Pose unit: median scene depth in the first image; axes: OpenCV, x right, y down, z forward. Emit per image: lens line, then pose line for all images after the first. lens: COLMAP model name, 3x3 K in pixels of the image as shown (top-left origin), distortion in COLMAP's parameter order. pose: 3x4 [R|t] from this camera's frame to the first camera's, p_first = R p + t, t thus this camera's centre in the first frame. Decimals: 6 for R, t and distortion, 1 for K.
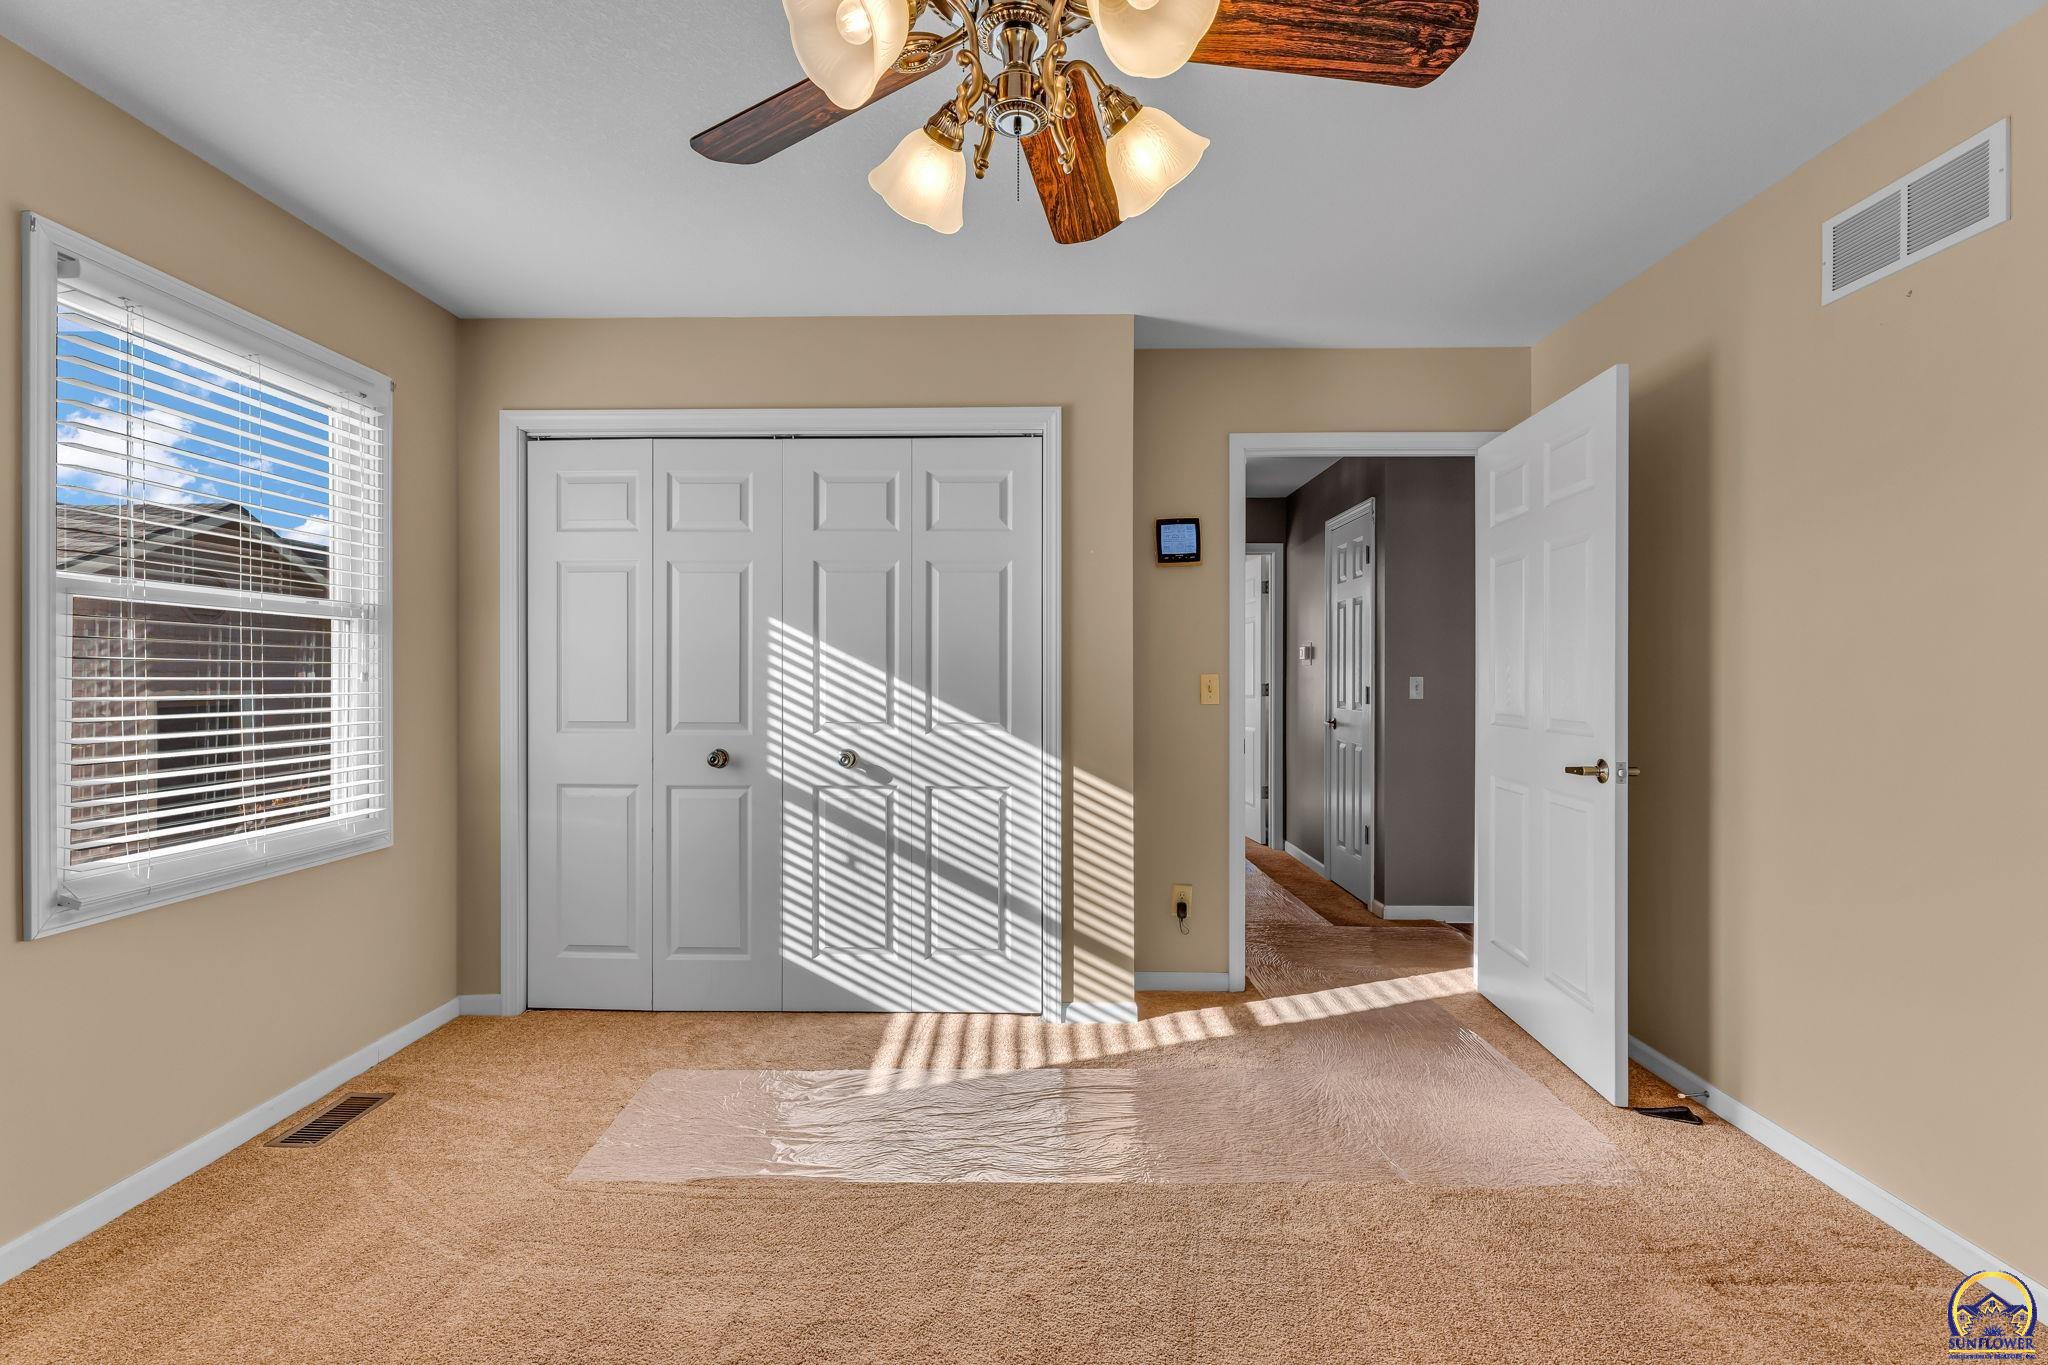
lens RADIAL K [[1038.2, 0, 1024.0], [0, 1038.2, 682.5], [0, 0, 1]] dist [-0.000701, -0.000295]
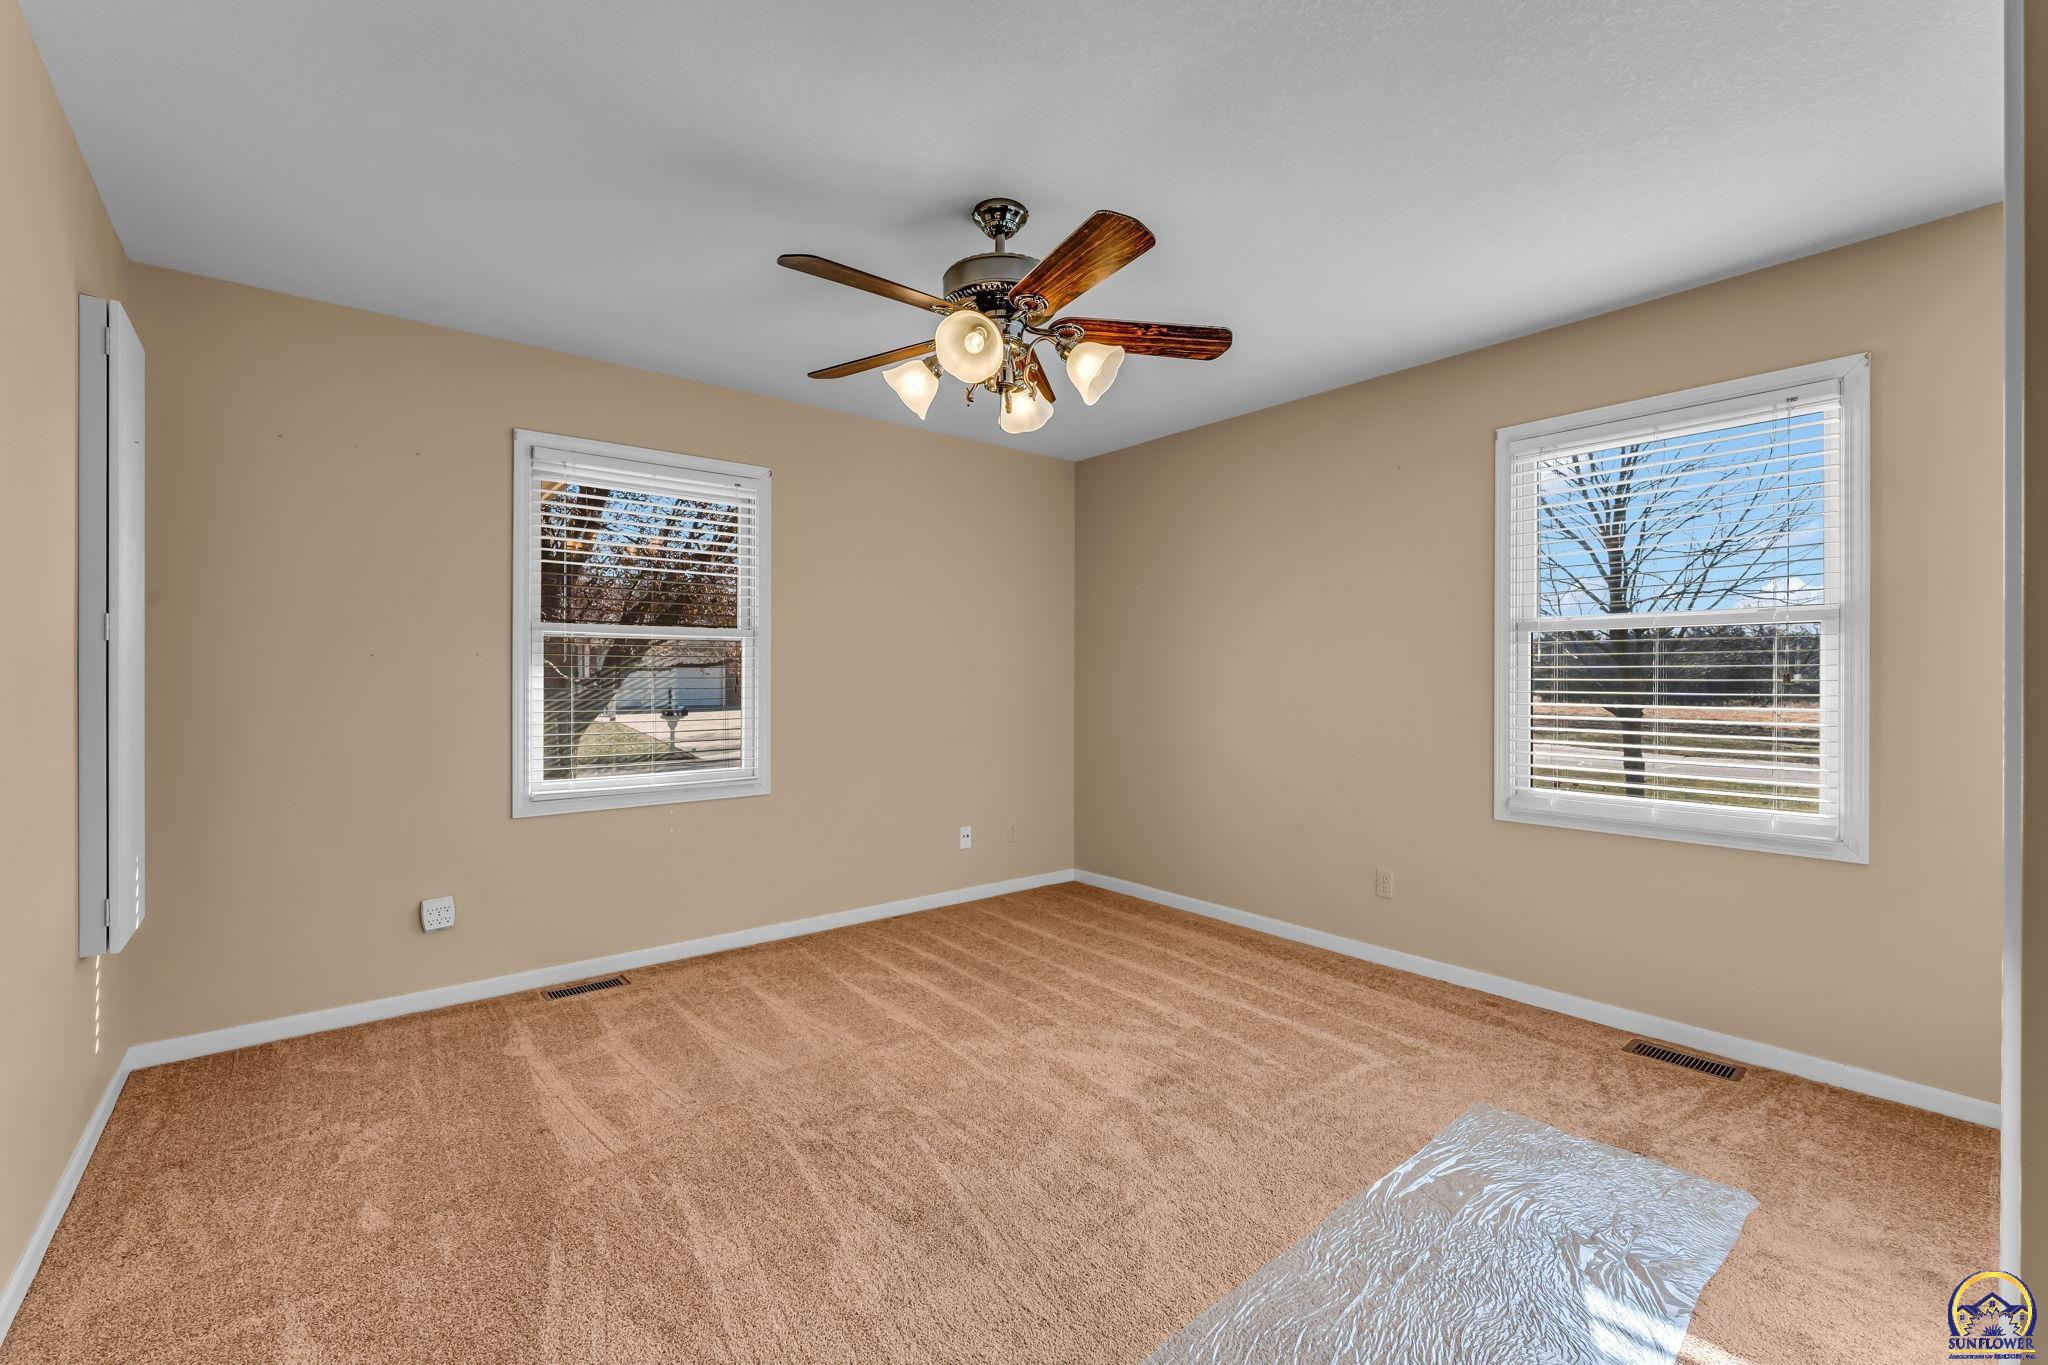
lens RADIAL K [[905.0, 0, 1024.0], [0, 905.0, 682.5], [0, 0, 1]] dist [-0.001354, -0.000134]
pose [[-0.766157, -0.000441, -0.642653, 0.559823], [-0.004480, 0.999979, 0.004655, -0.001535], [0.642637, 0.006446, -0.766143, 1.332422]]
